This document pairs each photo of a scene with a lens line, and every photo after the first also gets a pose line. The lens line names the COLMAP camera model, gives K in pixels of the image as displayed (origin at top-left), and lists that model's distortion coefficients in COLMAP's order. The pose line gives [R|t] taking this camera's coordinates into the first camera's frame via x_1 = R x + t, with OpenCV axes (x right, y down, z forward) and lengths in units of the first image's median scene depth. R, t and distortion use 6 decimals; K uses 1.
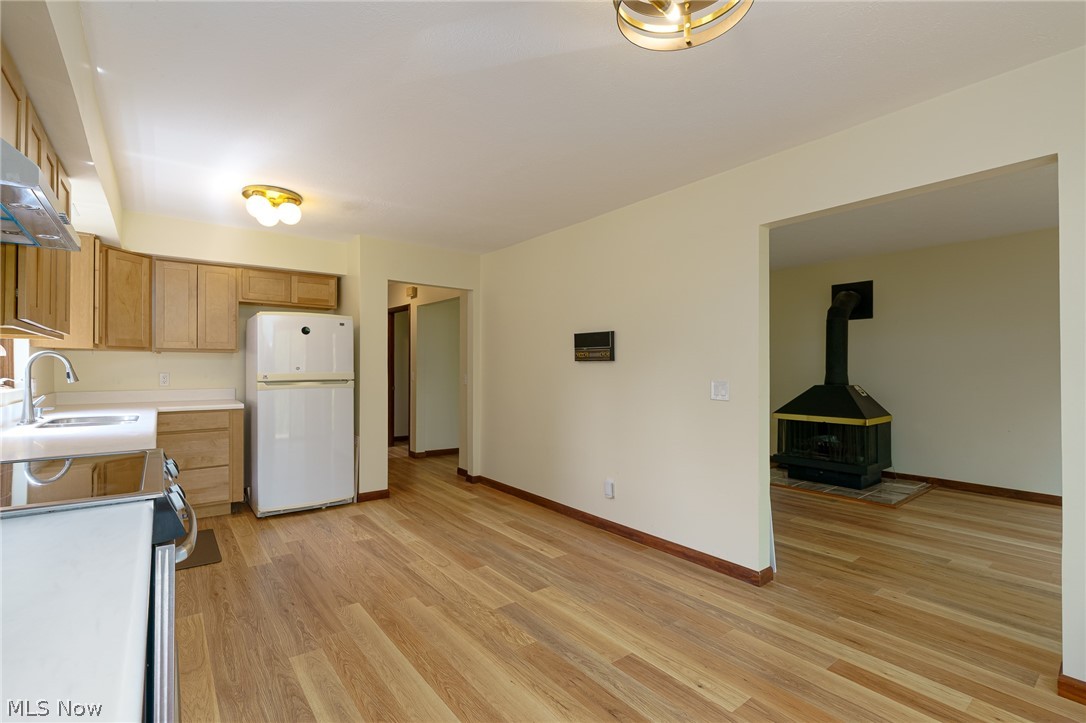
lens RADIAL K [[498.3, 0, 545.9], [0, 498.3, 365.8], [0, 0, 1]] dist [-0.004229, 0.000455]
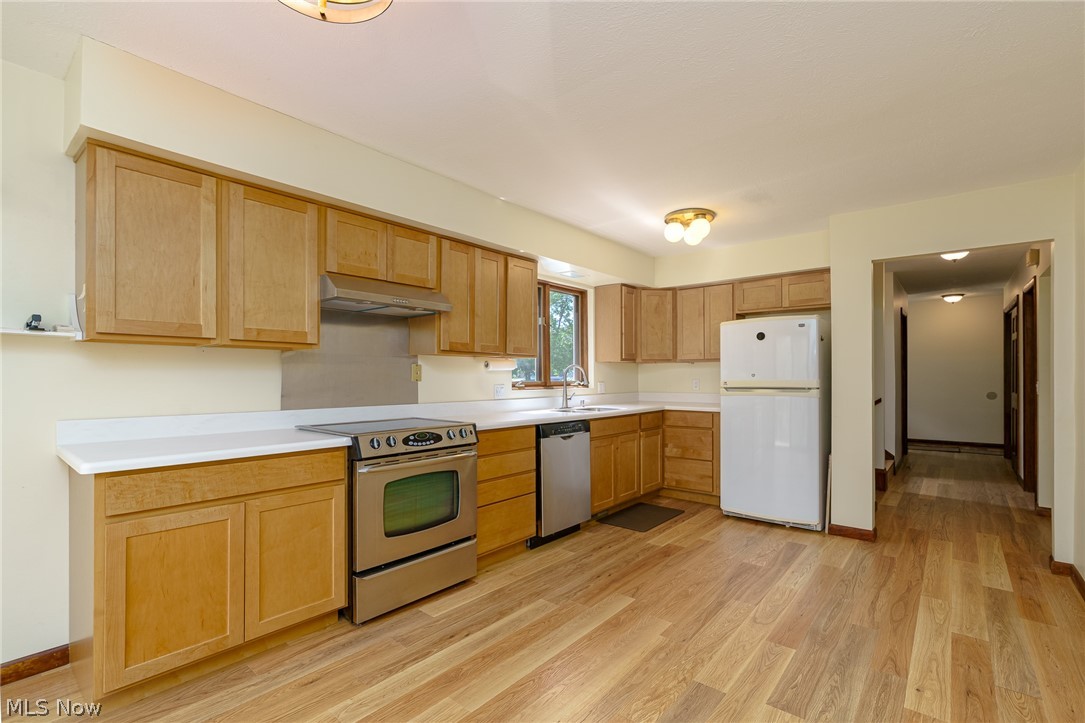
lens RADIAL K [[497.8, 0, 525.3], [0, 497.8, 375.1], [0, 0, 1]] dist [-0.004229, 0.000455]
pose [[0.189566, -0.004155, -0.981859, 0.484541], [0.006365, 0.999975, -0.003003, 0.006605], [0.981847, -0.005680, 0.189588, 0.464698]]
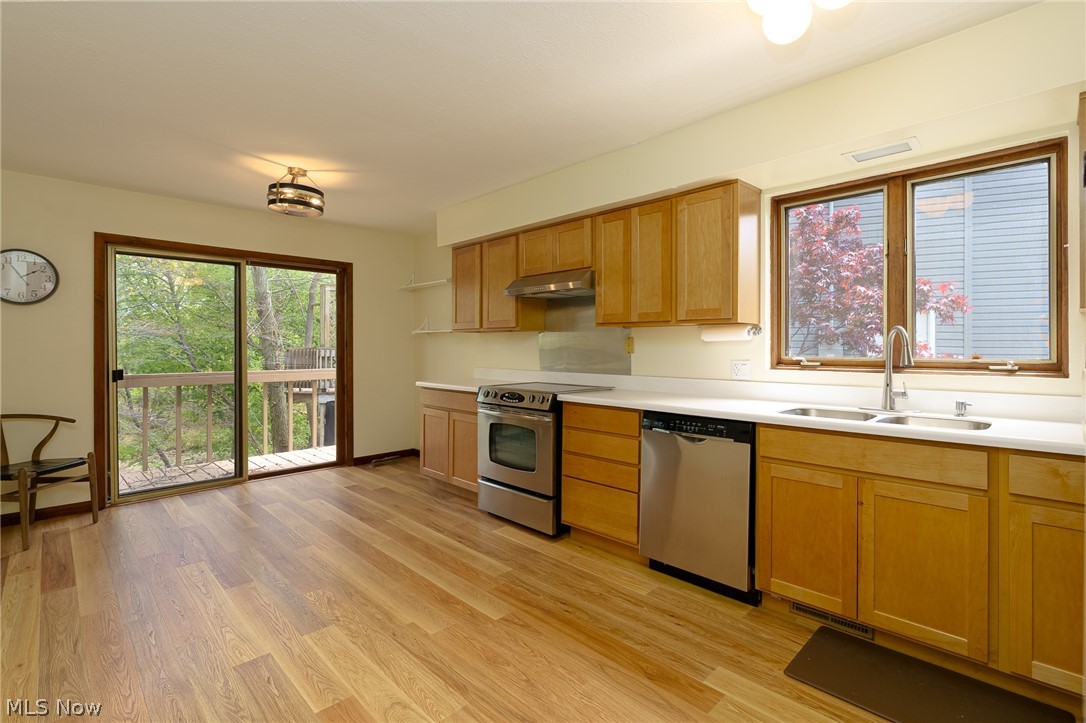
lens RADIAL K [[498.3, 0, 551.3], [0, 498.3, 348.2], [0, 0, 1]] dist [-0.004229, 0.000455]
pose [[-0.991655, -0.001094, -0.128916, -0.290029], [-0.000714, 0.999995, -0.002999, 0.007296], [0.128918, -0.002882, -0.991651, 1.498061]]
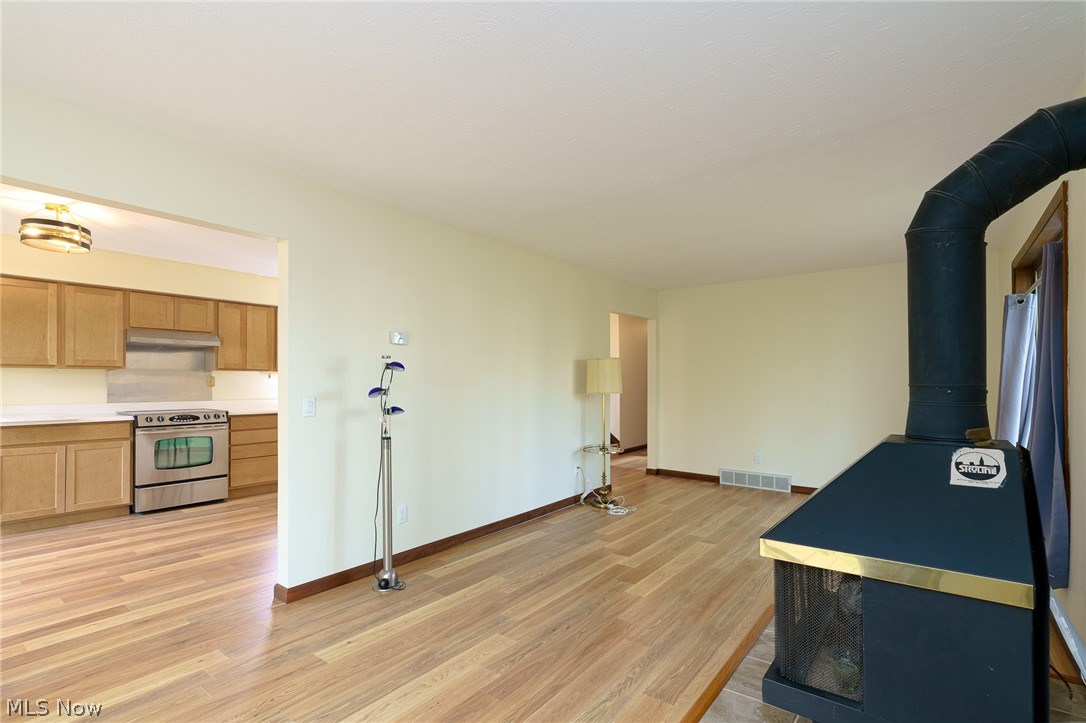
lens RADIAL K [[498.3, 0, 524.2], [0, 498.3, 381.4], [0, 0, 1]] dist [-0.004229, 0.000455]
pose [[0.236959, 0.000107, -0.971520, 1.340707], [0.003764, 0.999992, 0.001029, -0.000950], [0.971512, -0.003900, 0.236957, 1.088033]]
